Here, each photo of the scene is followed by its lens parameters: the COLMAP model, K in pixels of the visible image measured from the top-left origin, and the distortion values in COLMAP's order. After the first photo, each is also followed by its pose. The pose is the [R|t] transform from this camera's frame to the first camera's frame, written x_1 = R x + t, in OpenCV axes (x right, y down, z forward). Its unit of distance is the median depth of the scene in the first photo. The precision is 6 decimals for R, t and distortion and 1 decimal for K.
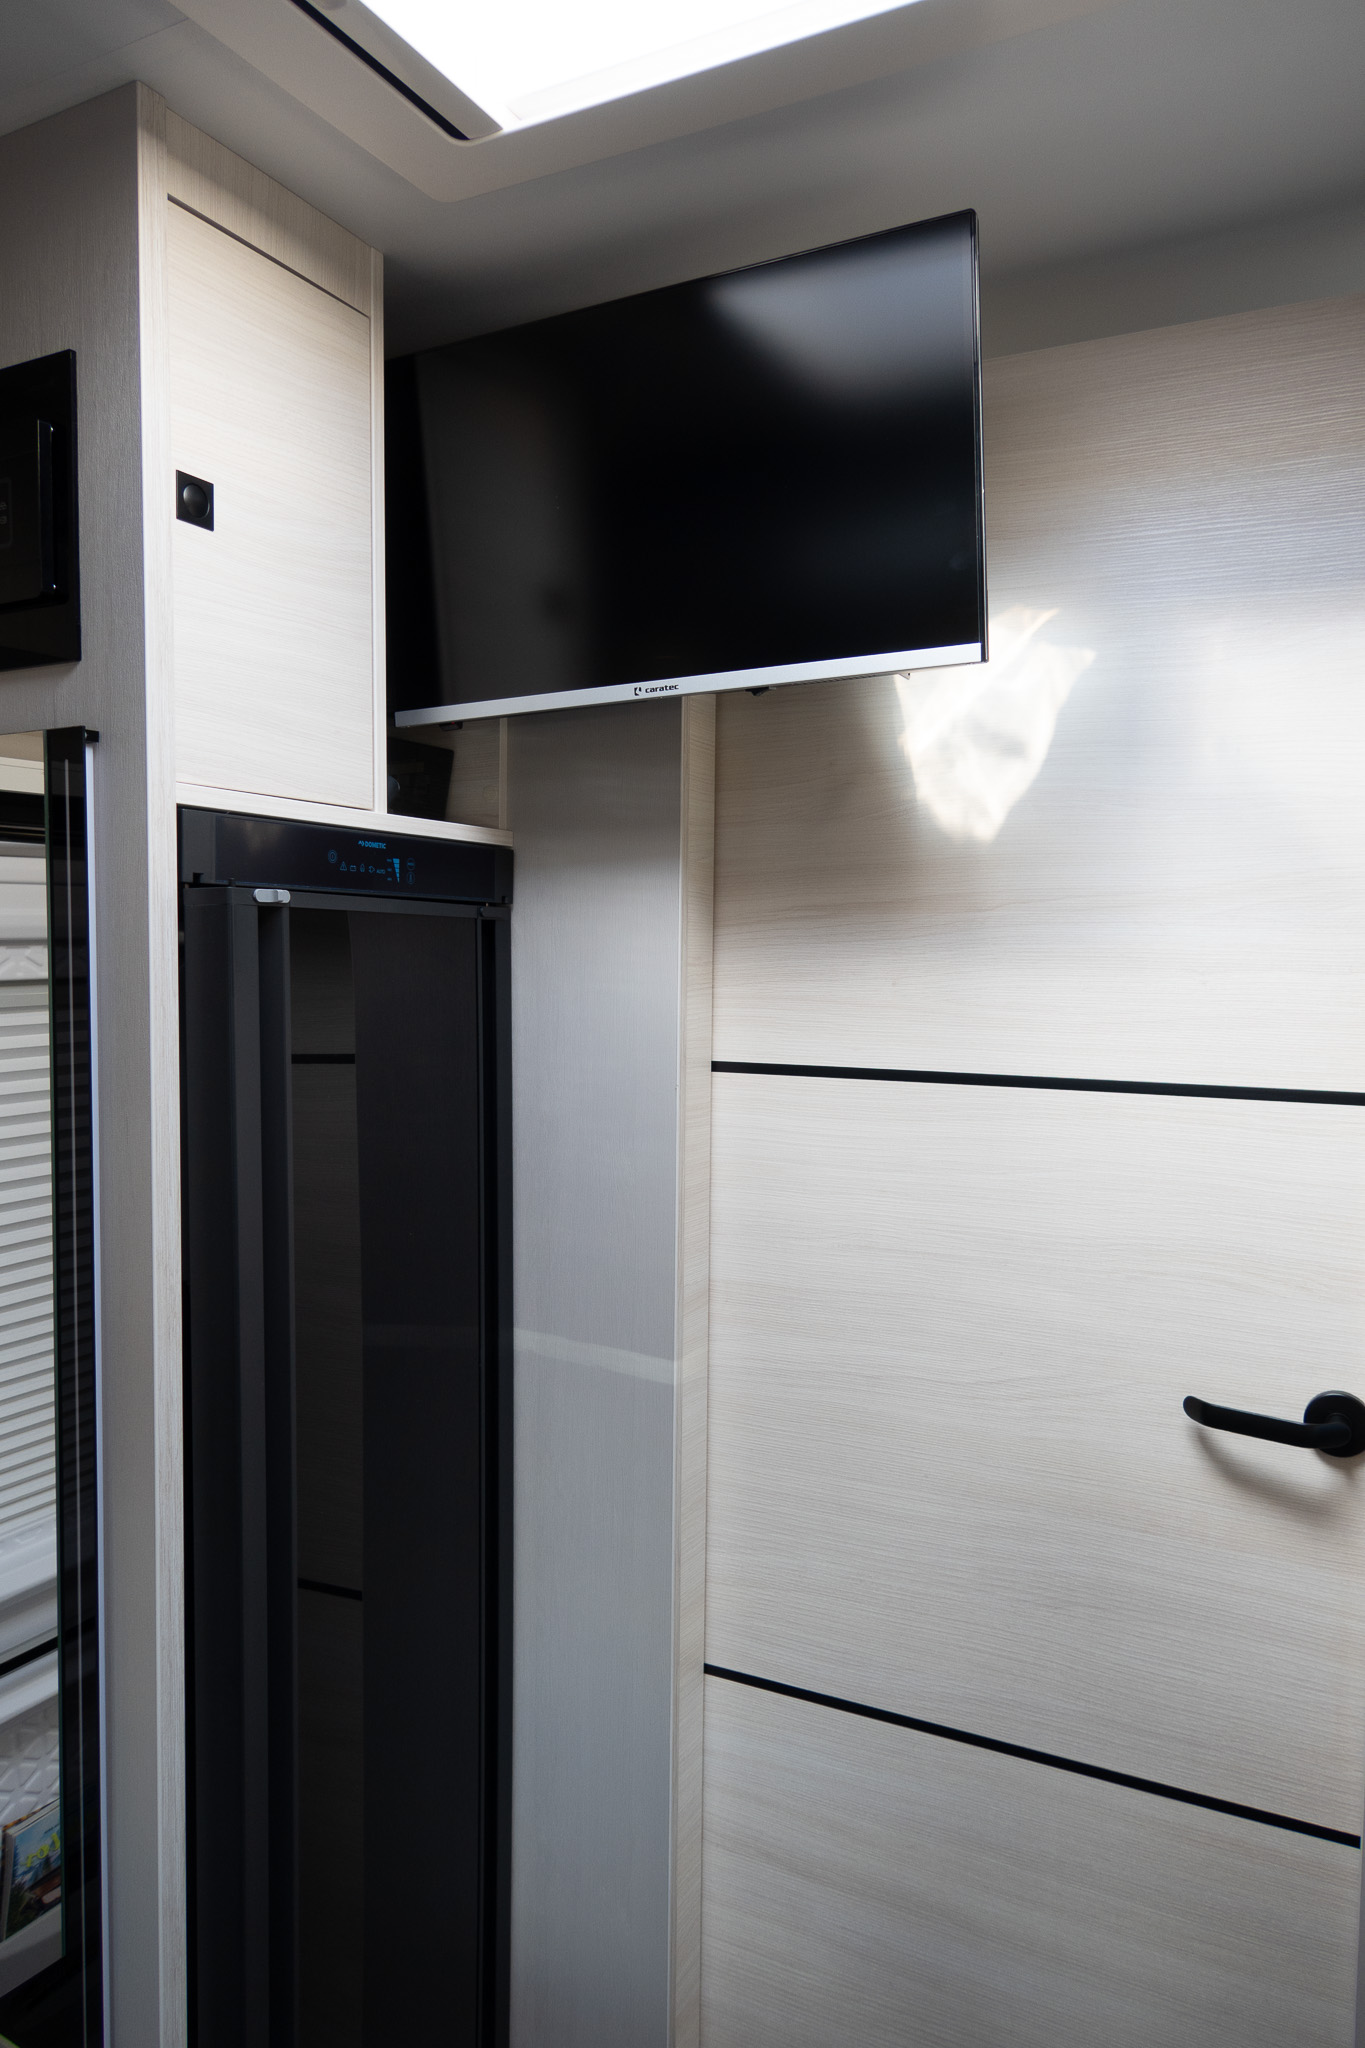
lens RADIAL K [[1417.3, 0, 677.3], [0, 1417.3, 1017.9], [0, 0, 1]] dist [0.008768, -0.008823]
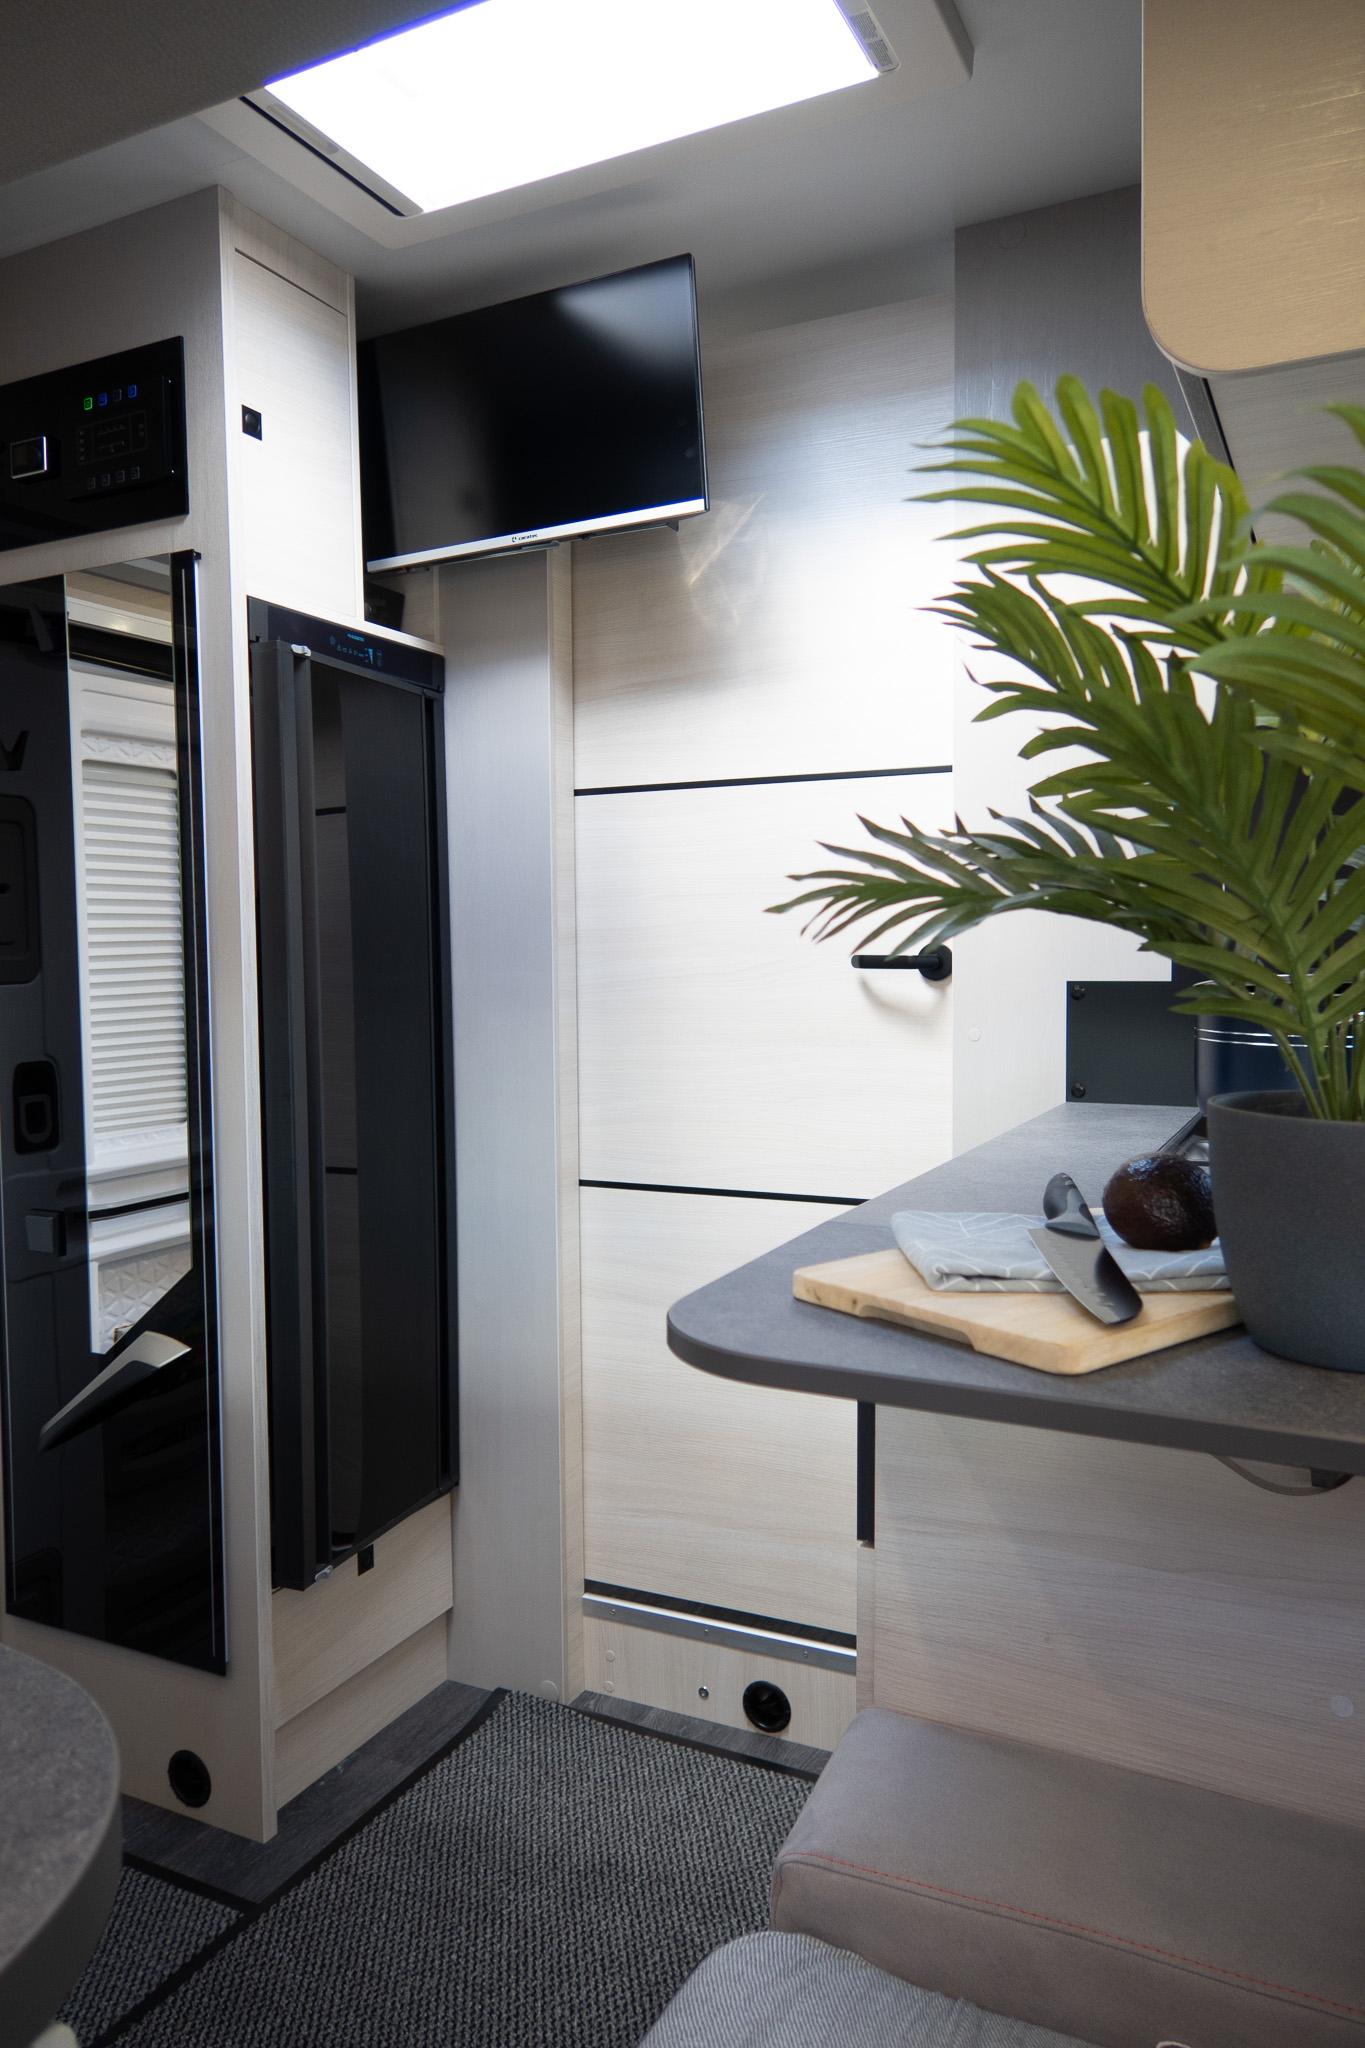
lens RADIAL K [[1417.3, 0, 685.1], [0, 1417.3, 1029.8], [0, 0, 1]] dist [0.008768, -0.008823]
pose [[0.999370, -0.020567, 0.028915, 0.105140], [0.020244, 0.999730, 0.011402, 0.308130], [-0.029142, -0.010809, 0.999517, -0.634828]]
